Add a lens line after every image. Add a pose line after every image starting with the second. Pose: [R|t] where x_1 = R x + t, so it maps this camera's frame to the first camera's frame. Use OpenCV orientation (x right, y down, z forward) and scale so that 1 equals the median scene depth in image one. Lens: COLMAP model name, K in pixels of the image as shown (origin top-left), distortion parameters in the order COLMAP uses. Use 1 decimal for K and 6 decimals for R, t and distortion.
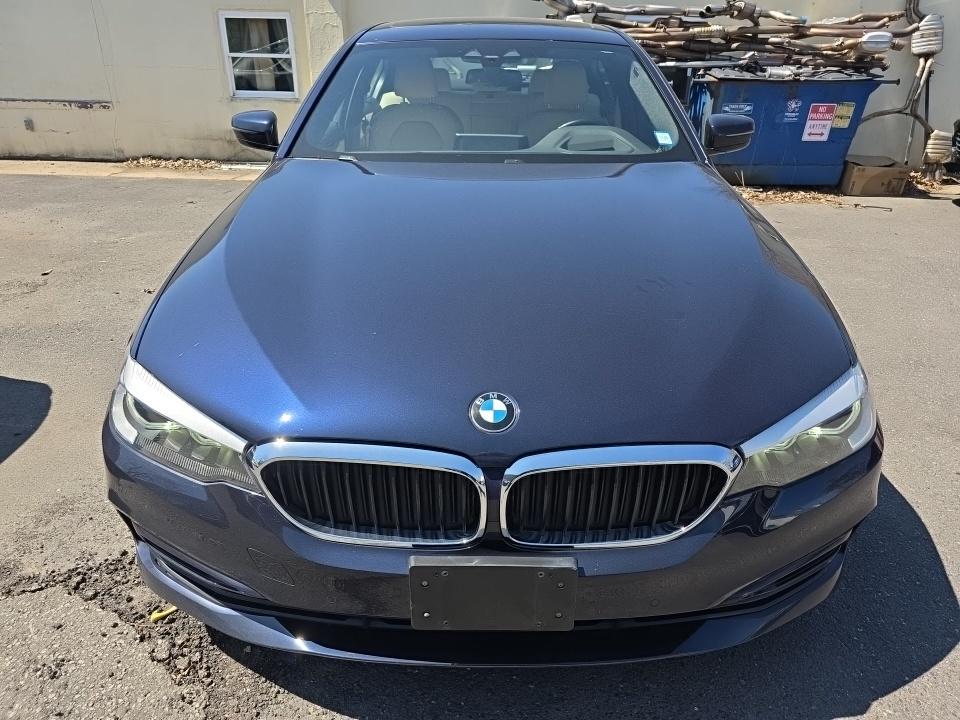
lens RADIAL K [[645.3, 0, 481.9], [0, 645.3, 358.7], [0, 0, 1]] dist [0.019063, -0.023366]
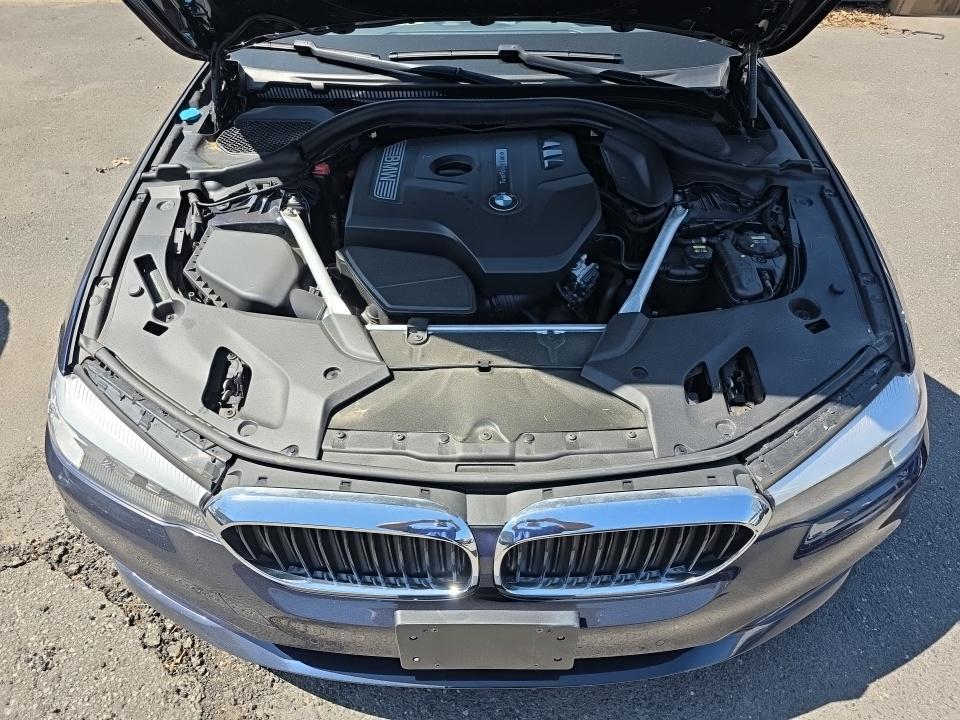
lens RADIAL K [[645.3, 0, 475.1], [0, 645.3, 361.0], [0, 0, 1]] dist [0.019063, -0.023366]
pose [[0.999918, -0.011412, -0.005755, 0.007455], [0.012551, 0.961769, 0.273574, -0.217338], [0.002414, -0.273624, 0.961834, 0.168847]]
